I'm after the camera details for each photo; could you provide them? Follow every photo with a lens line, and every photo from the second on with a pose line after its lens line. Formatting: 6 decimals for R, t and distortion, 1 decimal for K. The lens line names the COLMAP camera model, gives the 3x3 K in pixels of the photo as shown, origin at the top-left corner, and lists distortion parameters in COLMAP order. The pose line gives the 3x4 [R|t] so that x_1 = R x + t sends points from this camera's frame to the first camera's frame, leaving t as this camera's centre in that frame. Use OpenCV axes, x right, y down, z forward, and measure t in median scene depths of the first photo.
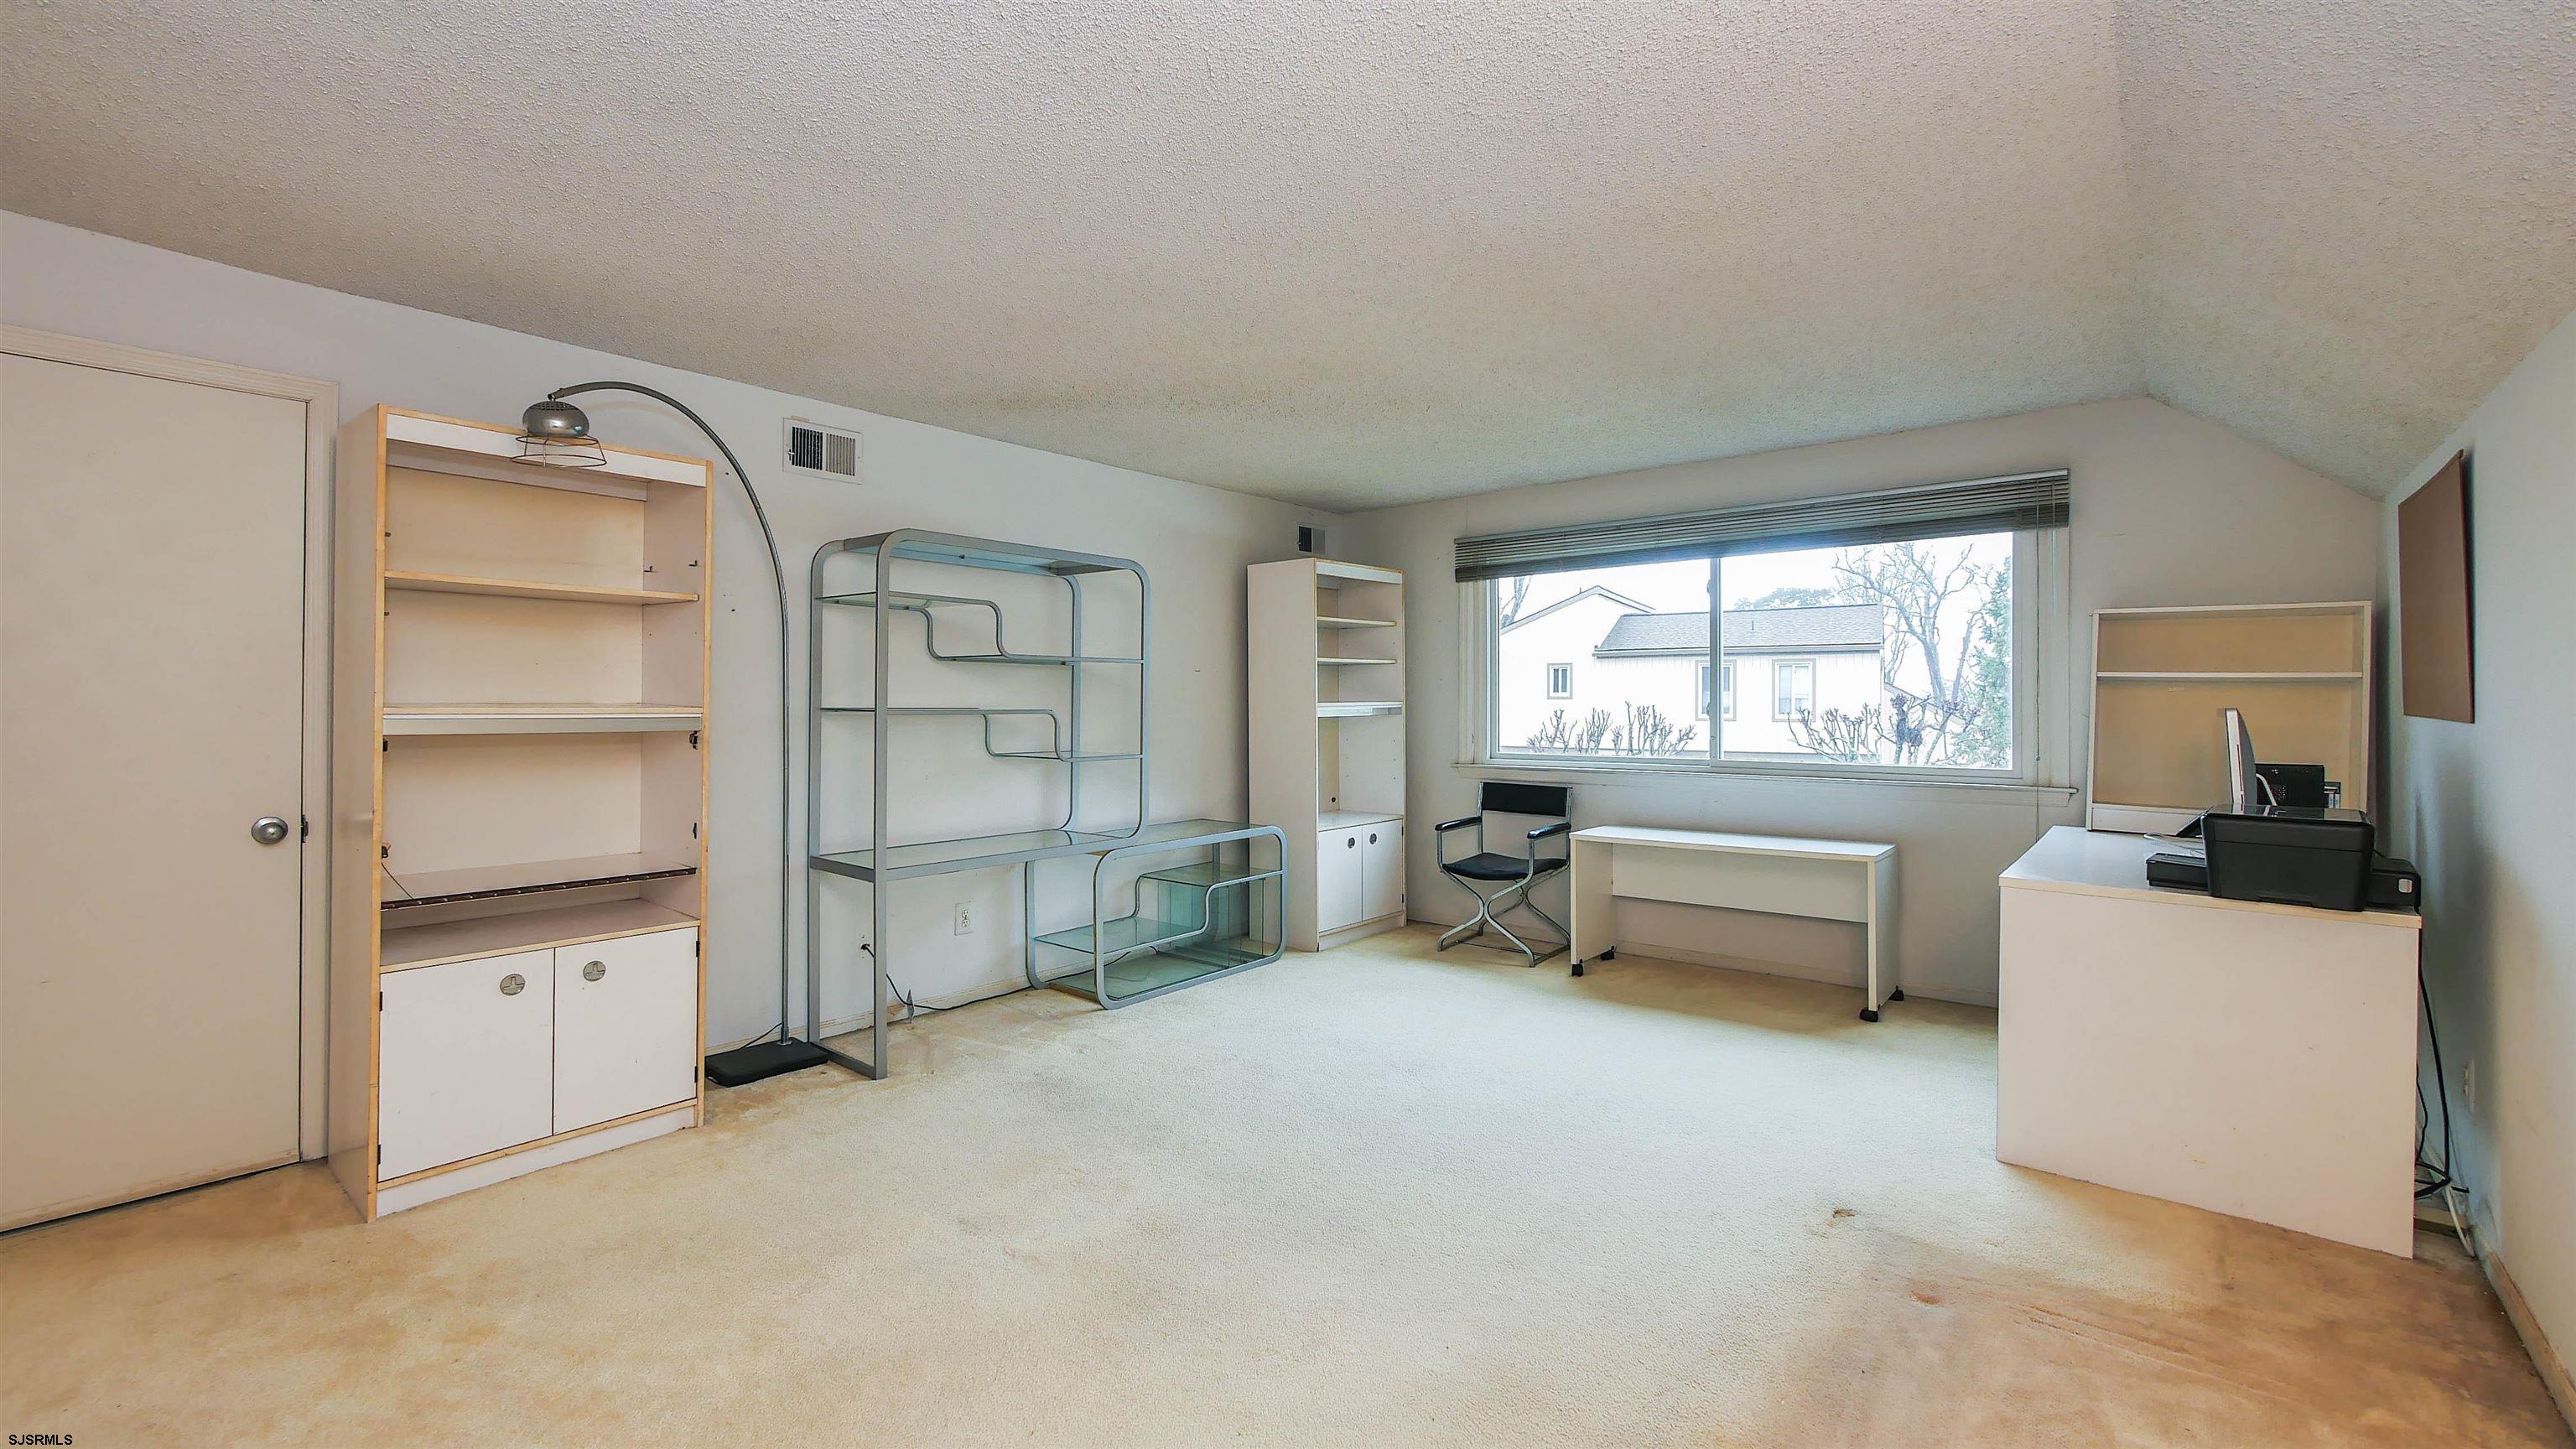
lens RADIAL K [[1053.6, 0, 1294.2], [0, 1053.6, 703.2], [0, 0, 1]] dist [-0.006078, 0.001651]
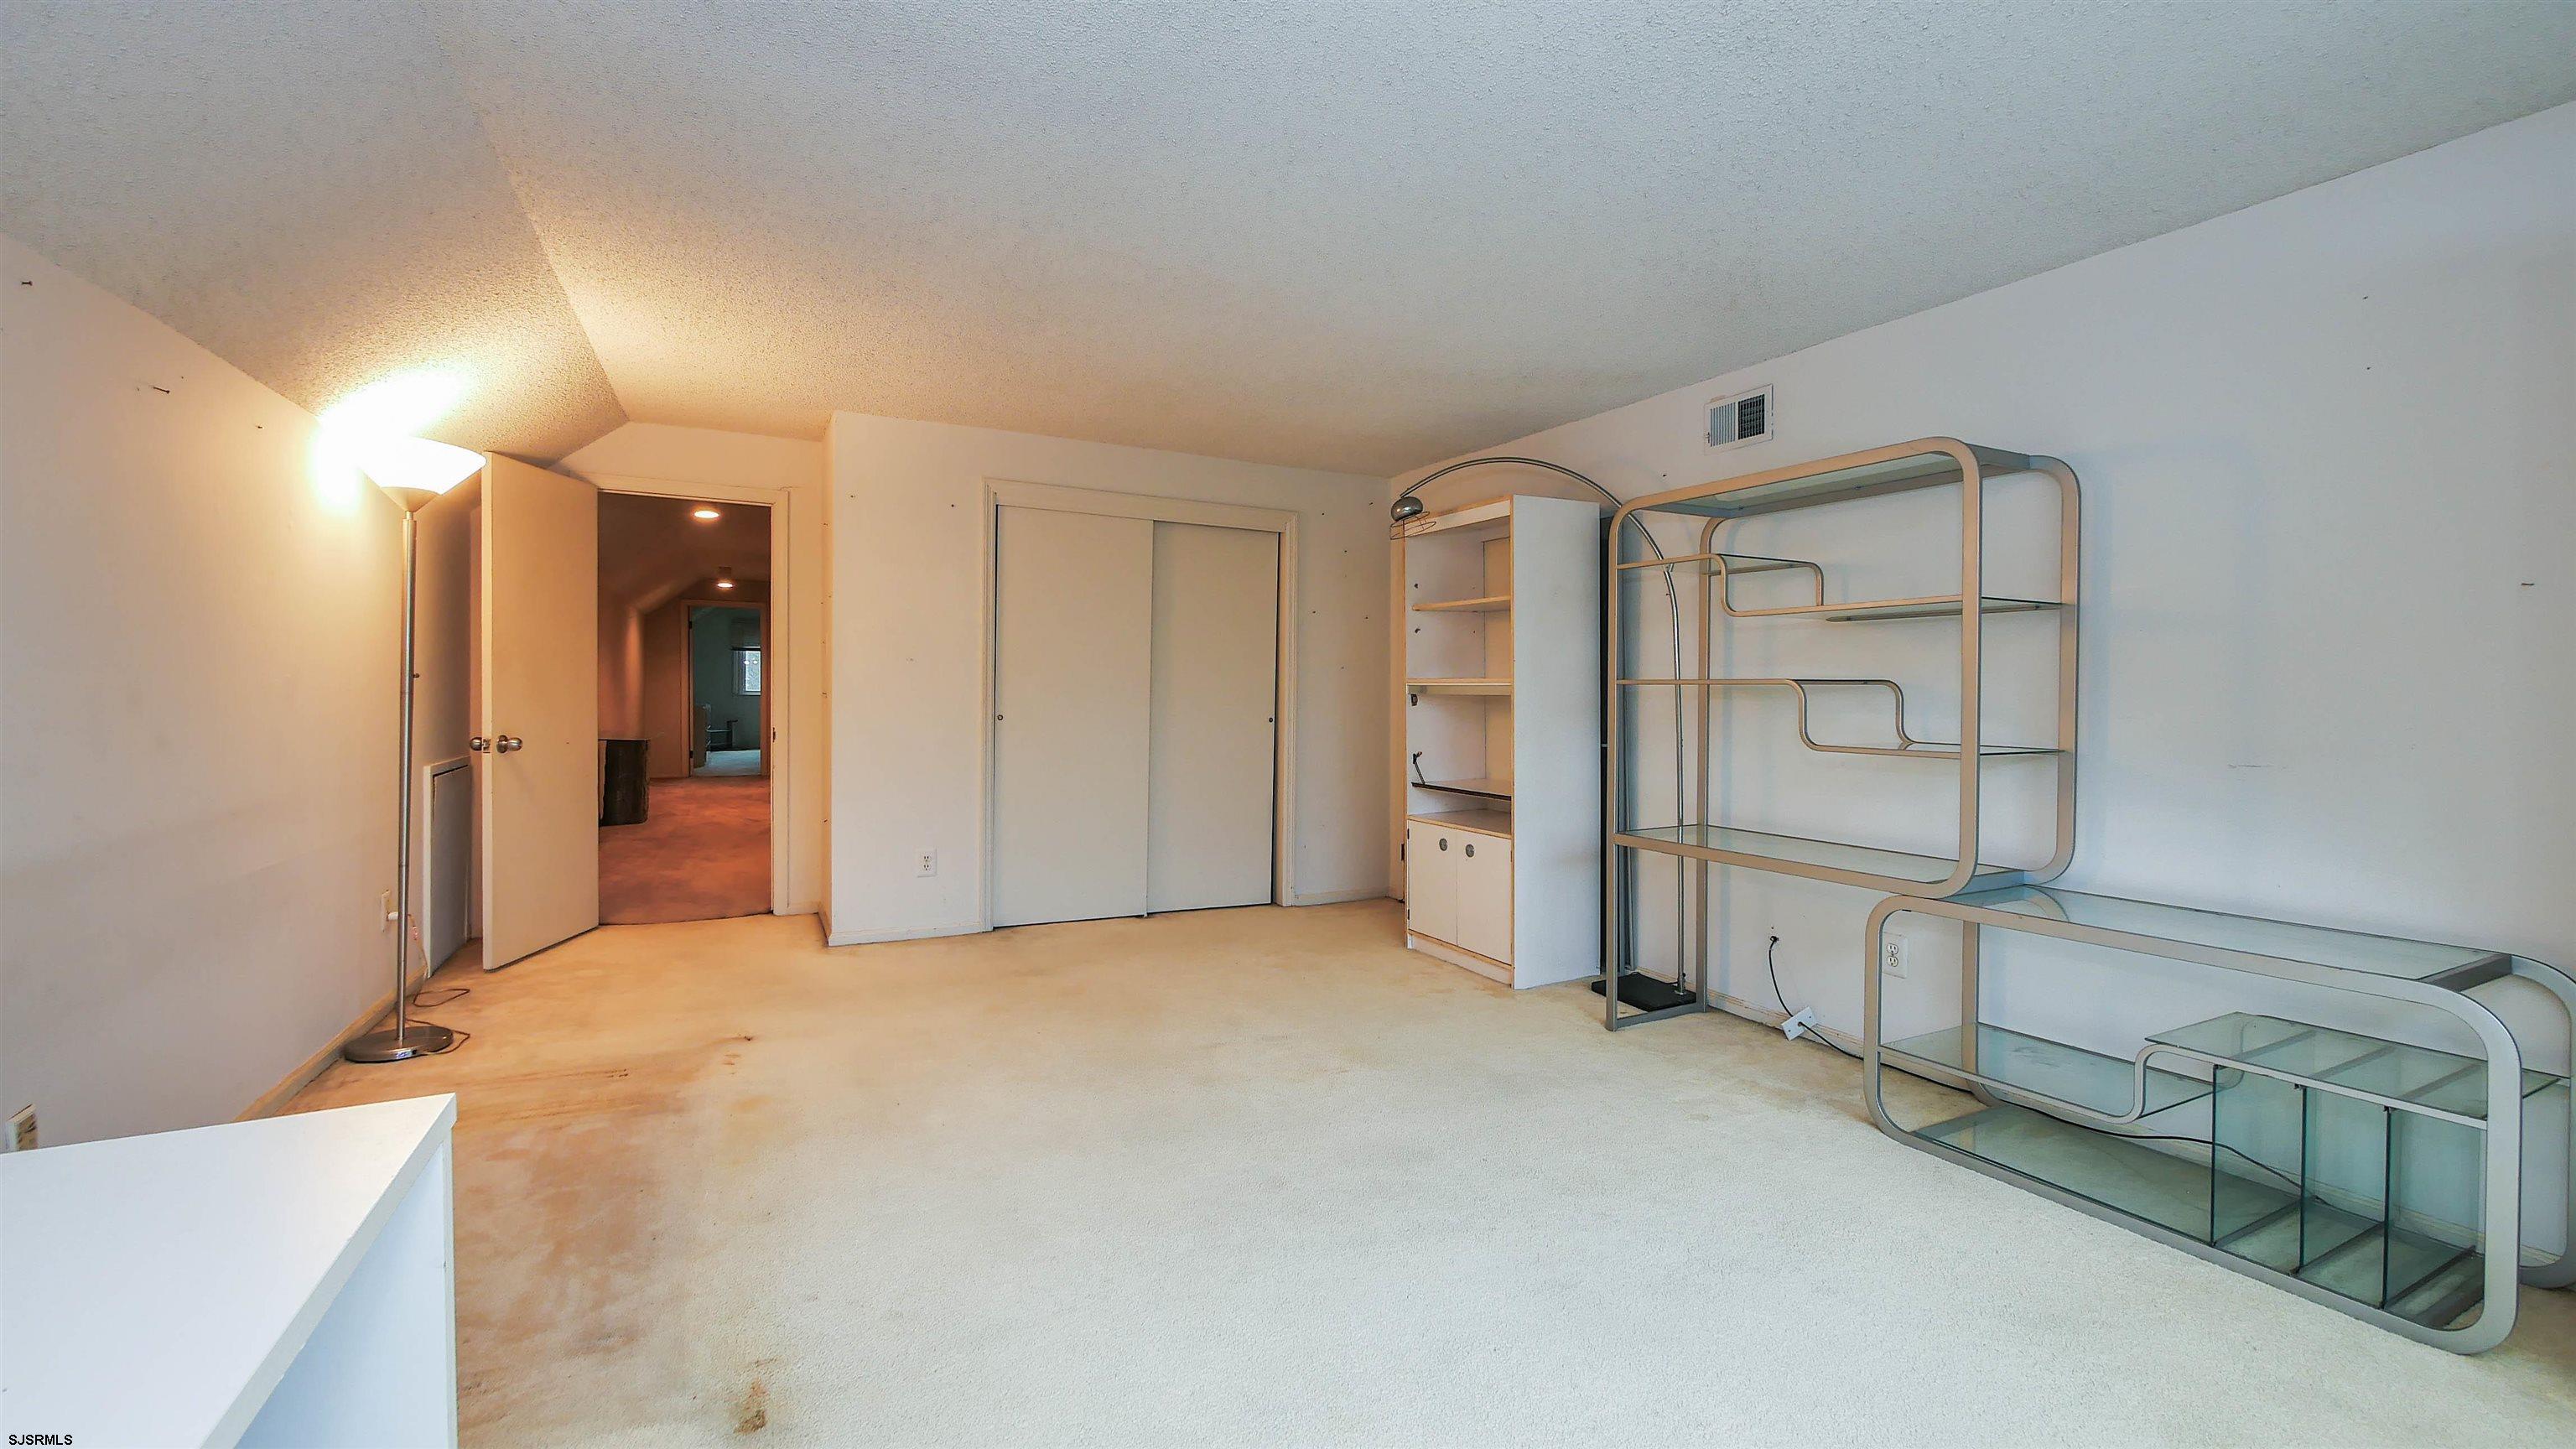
lens RADIAL K [[1053.6, 0, 1291.8], [0, 1053.6, 703.5], [0, 0, 1]] dist [-0.006078, 0.001651]
pose [[-0.364816, 0.010343, -0.931022, 0.653329], [-0.010481, 0.999829, 0.015215, 0.015048], [0.931021, 0.015308, -0.364645, 1.004615]]
